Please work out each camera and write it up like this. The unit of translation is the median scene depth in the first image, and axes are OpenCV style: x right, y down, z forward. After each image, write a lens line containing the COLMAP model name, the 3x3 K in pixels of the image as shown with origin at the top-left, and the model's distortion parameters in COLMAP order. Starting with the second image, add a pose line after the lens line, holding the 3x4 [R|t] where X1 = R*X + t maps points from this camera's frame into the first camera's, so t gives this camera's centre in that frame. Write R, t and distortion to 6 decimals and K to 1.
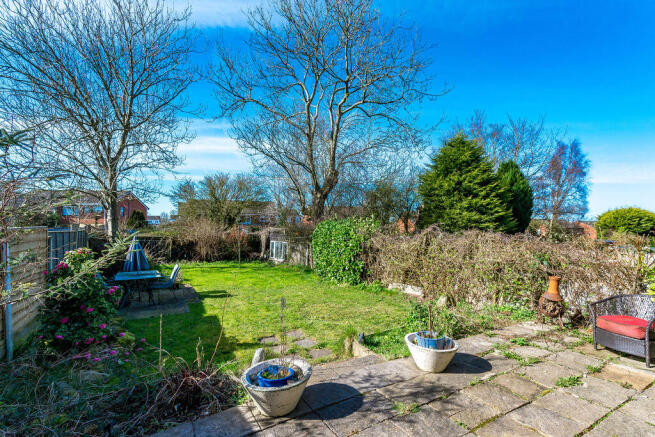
lens RADIAL K [[266.5, 0, 328.9], [0, 266.5, 228.6], [0, 0, 1]] dist [-0.000192, -0.000068]
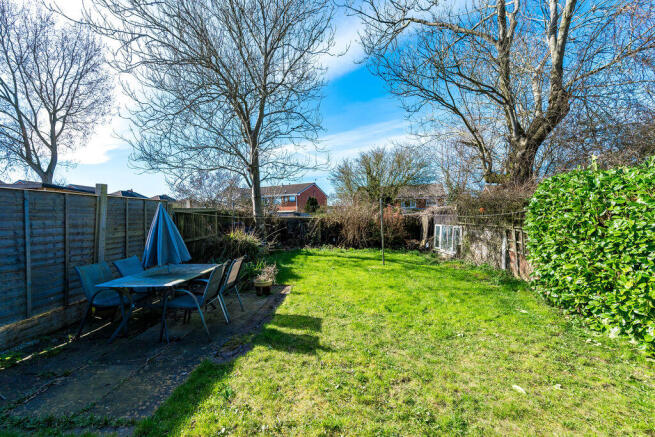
lens RADIAL K [[281.3, 0, 327.5], [0, 281.3, 218.5], [0, 0, 1]] dist [0.010999, 0.000196]
pose [[0.831052, 0.000989, -0.556194, -0.042900], [0.009280, 0.999835, 0.015645, 0.018202], [0.556118, -0.018164, 0.830905, 0.242214]]
